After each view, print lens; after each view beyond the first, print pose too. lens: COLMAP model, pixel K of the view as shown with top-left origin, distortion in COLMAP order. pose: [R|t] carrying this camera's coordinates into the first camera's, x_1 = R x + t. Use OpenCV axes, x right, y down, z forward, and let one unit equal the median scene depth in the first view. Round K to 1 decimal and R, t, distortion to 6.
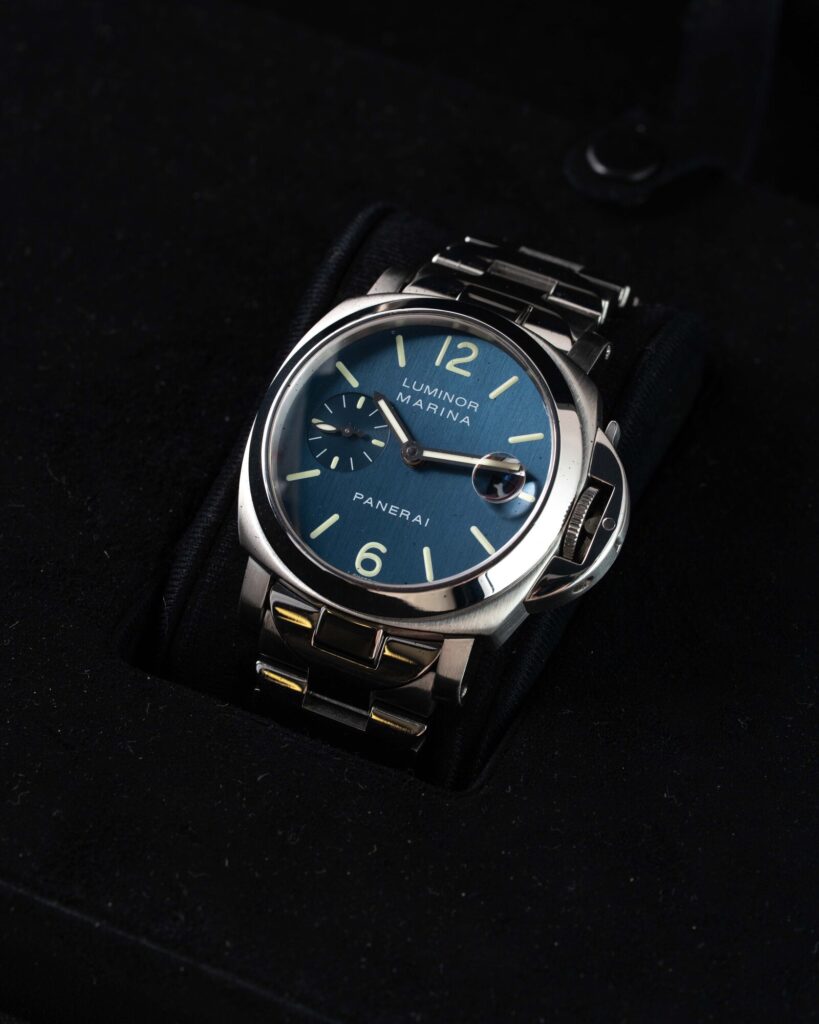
lens RADIAL K [[4636.7, 0, 404.0], [0, 4636.7, 512.3], [0, 0, 1]] dist [0.136440, 0.000000]
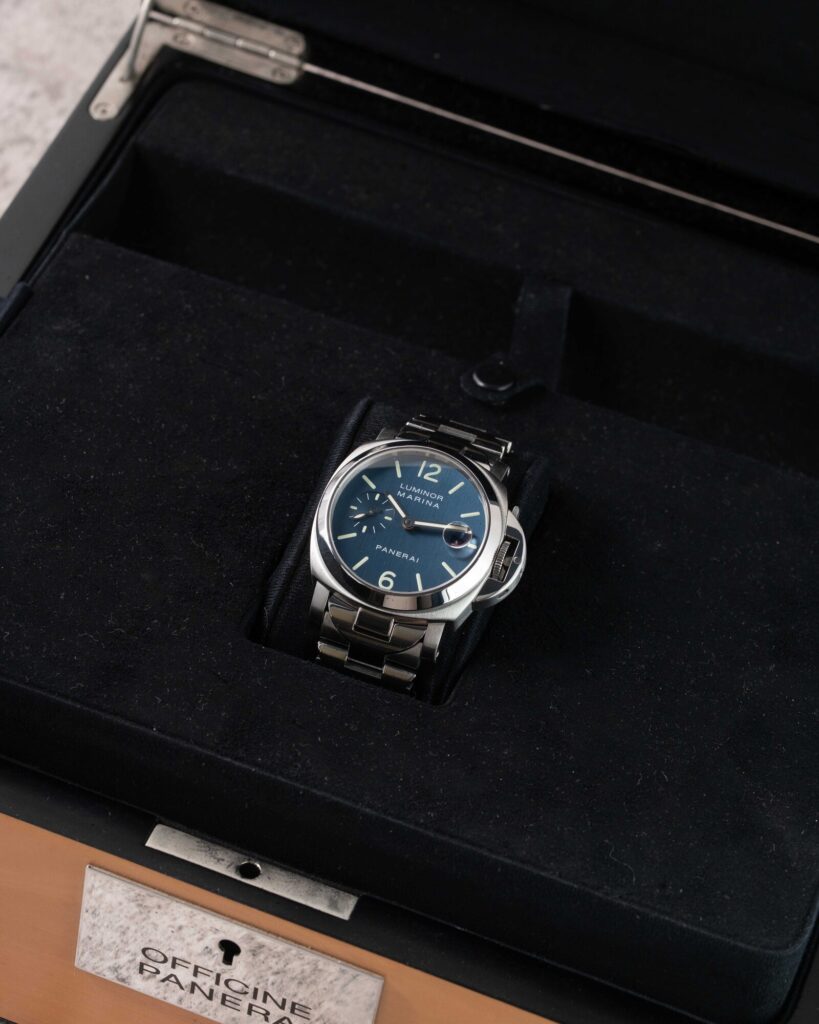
lens RADIAL K [[4636.7, 0, 412.2], [0, 4636.7, 511.8], [0, 0, 1]] dist [0.136440, 0.000000]
pose [[0.991033, 0.003046, 0.133586, -0.237731], [0.011163, 0.994358, -0.105488, 0.173327], [-0.133153, 0.106034, 0.985407, -0.785429]]
